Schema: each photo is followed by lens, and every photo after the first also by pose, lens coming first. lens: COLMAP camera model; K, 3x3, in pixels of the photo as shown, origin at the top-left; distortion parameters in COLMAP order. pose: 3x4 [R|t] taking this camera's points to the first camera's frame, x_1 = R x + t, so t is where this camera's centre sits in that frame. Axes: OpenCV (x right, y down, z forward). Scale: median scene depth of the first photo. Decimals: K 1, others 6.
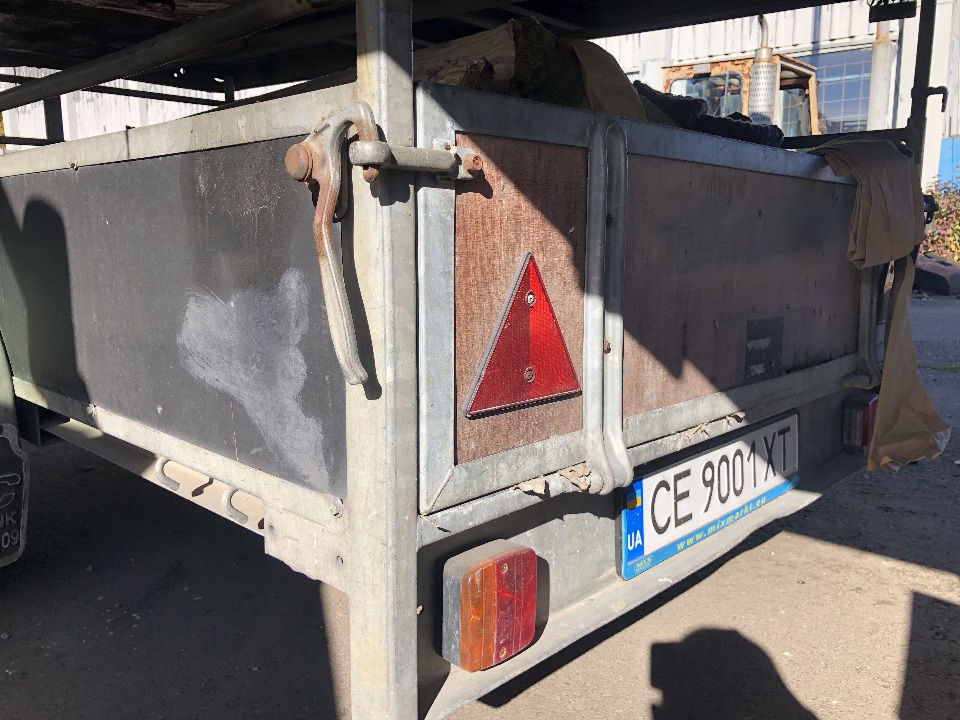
lens RADIAL K [[776.1, 0, 479.7], [0, 776.1, 357.9], [0, 0, 1]] dist [0.007513, -0.014328]
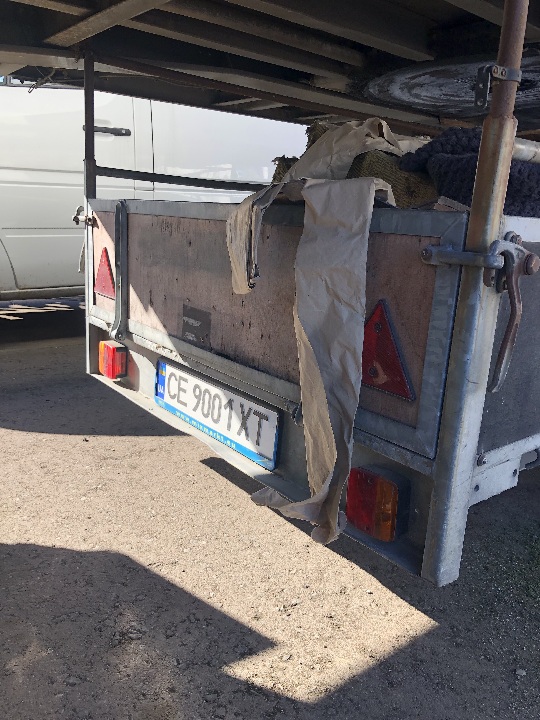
lens RADIAL K [[602.3, 0, 270.0], [0, 602.3, 360.0], [0, 0, 1]] dist [0.050284, -0.038174]
pose [[-0.137501, 0.227228, -0.964086, 1.653649], [-0.210207, 0.944465, 0.252584, -0.312258], [0.967939, 0.237388, -0.082100, 1.322857]]
